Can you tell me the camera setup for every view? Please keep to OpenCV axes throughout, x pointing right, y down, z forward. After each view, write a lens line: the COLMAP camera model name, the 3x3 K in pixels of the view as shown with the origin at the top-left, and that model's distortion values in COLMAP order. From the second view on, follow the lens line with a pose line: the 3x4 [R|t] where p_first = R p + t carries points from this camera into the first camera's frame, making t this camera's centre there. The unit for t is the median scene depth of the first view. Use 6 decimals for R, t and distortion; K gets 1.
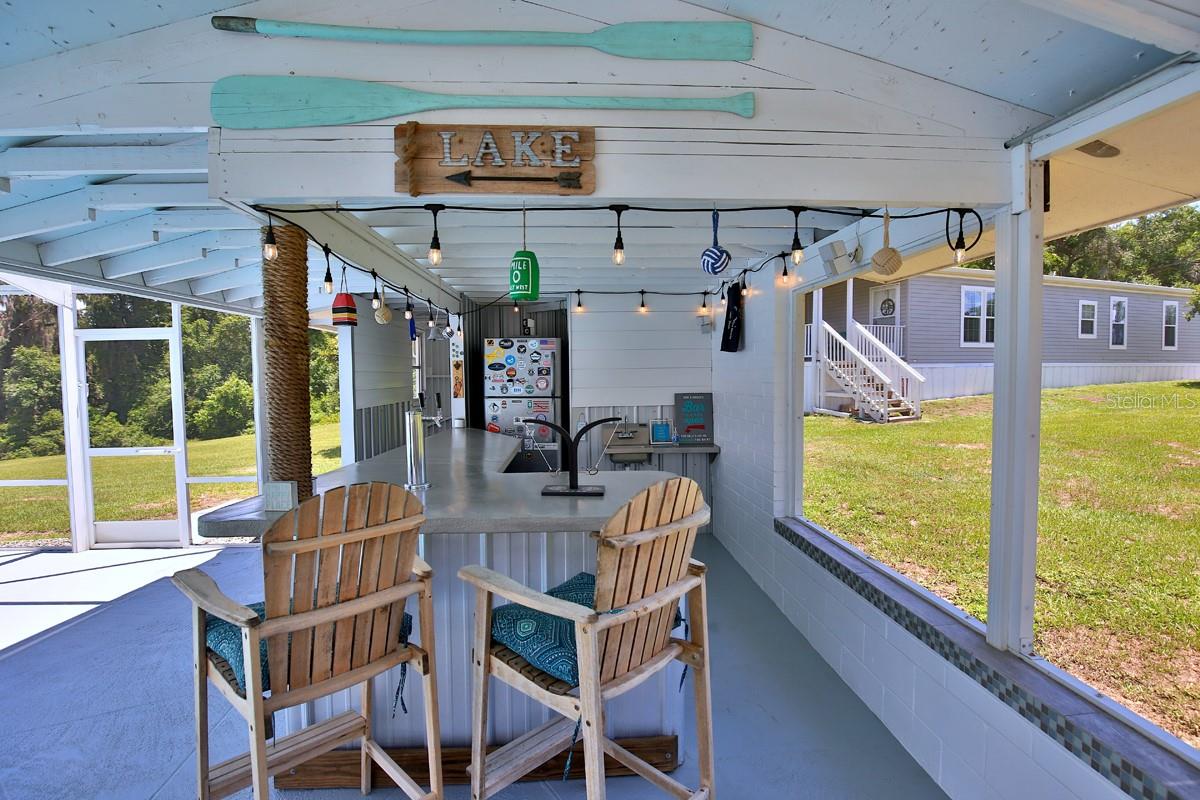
lens RADIAL K [[581.7, 0, 601.9], [0, 581.7, 399.2], [0, 0, 1]] dist [-0.030565, 0.001640]
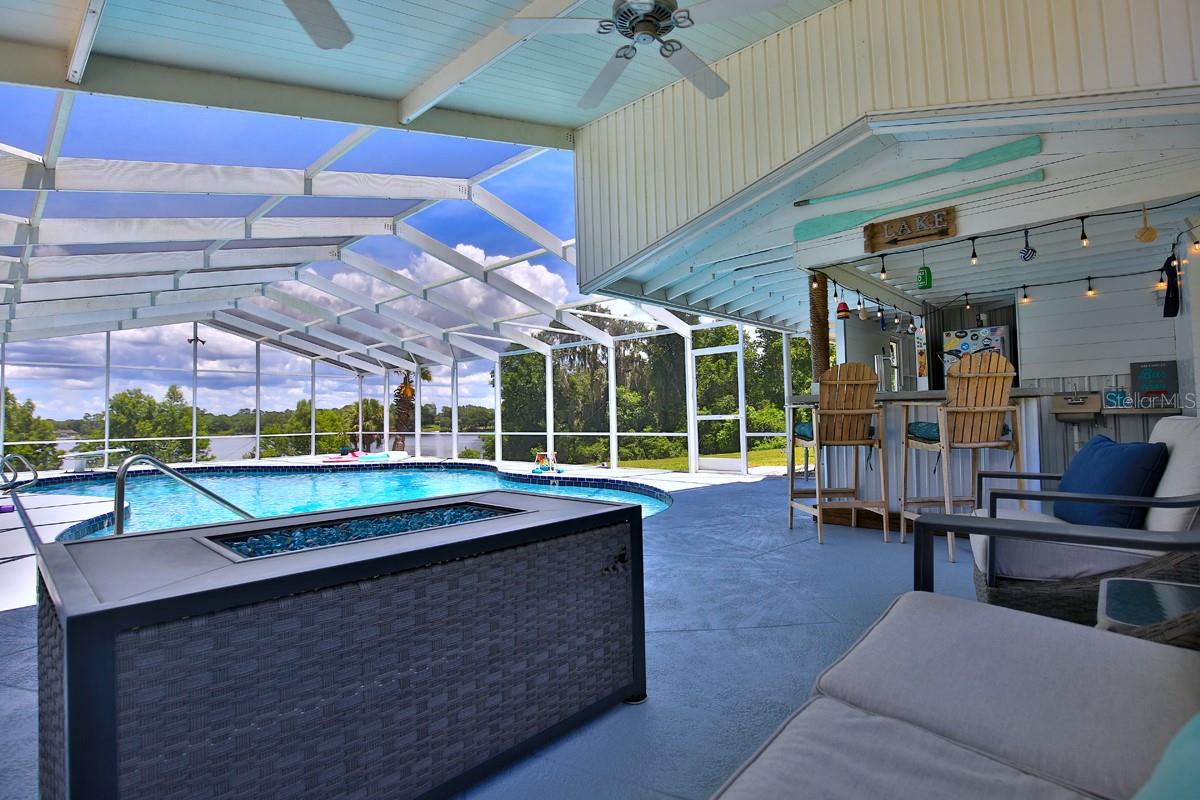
lens RADIAL K [[581.7, 0, 608.6], [0, 581.7, 396.3], [0, 0, 1]] dist [-0.030565, 0.001640]
pose [[0.704219, -0.030834, -0.709313, 0.496866], [-0.013971, 0.998261, -0.057266, 0.337947], [0.709845, 0.050238, 0.702564, -1.221345]]
